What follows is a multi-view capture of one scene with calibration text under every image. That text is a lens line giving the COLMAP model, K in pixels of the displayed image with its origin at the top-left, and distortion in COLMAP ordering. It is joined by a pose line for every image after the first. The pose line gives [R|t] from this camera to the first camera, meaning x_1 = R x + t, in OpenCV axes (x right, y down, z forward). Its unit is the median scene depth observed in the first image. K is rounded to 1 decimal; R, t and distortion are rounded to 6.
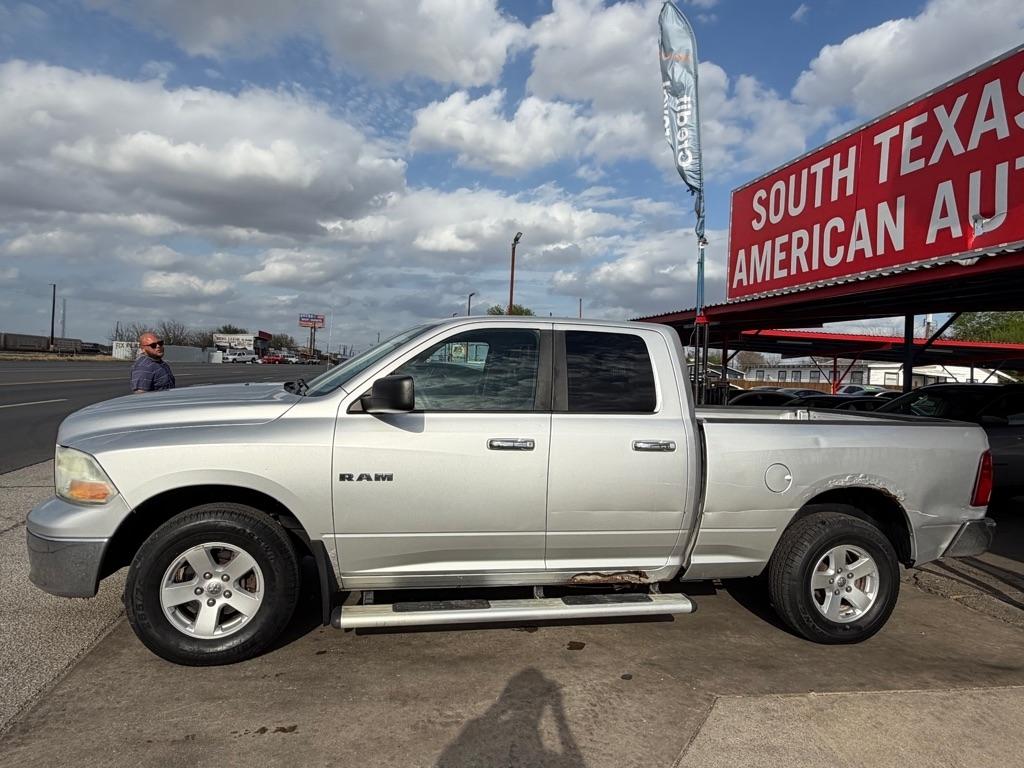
lens RADIAL K [[633.9, 0, 512.0], [0, 633.9, 384.0], [0, 0, 1]] dist [-0.003102, 0.000744]
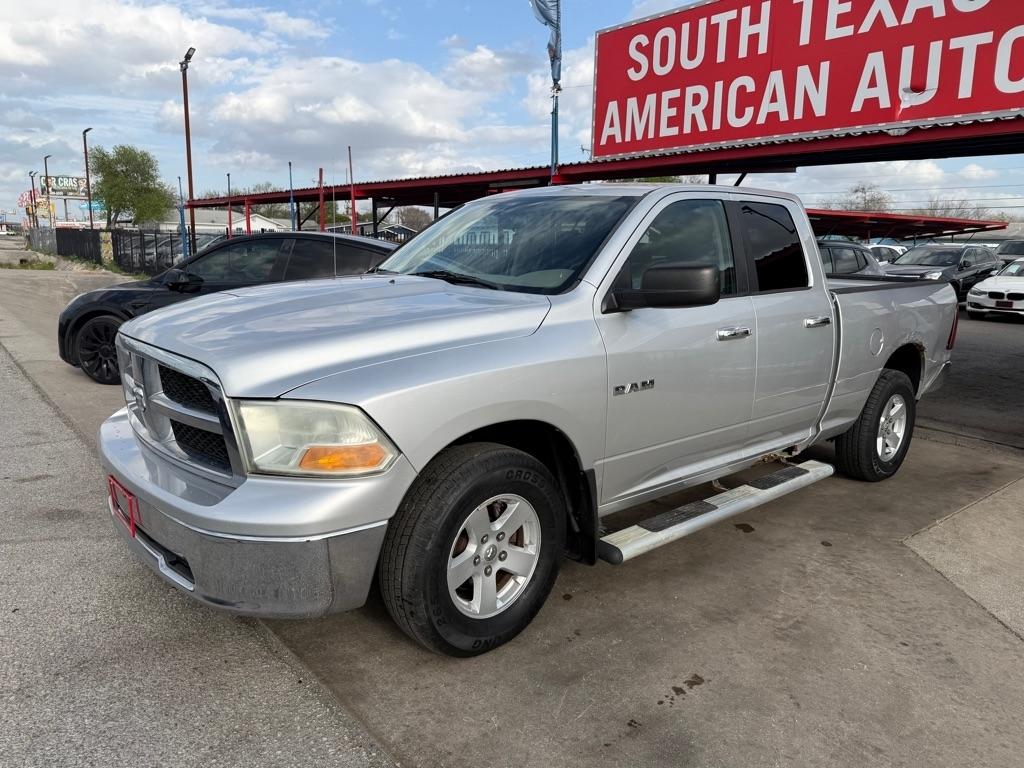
lens RADIAL K [[722.3, 0, 502.8], [0, 722.3, 373.8], [0, 0, 1]] dist [0.023610, -0.029166]
pose [[0.879392, -0.114816, 0.462047, -0.375389], [0.032739, 0.982772, 0.181901, -0.022378], [-0.474972, -0.144835, 0.868000, 0.119803]]
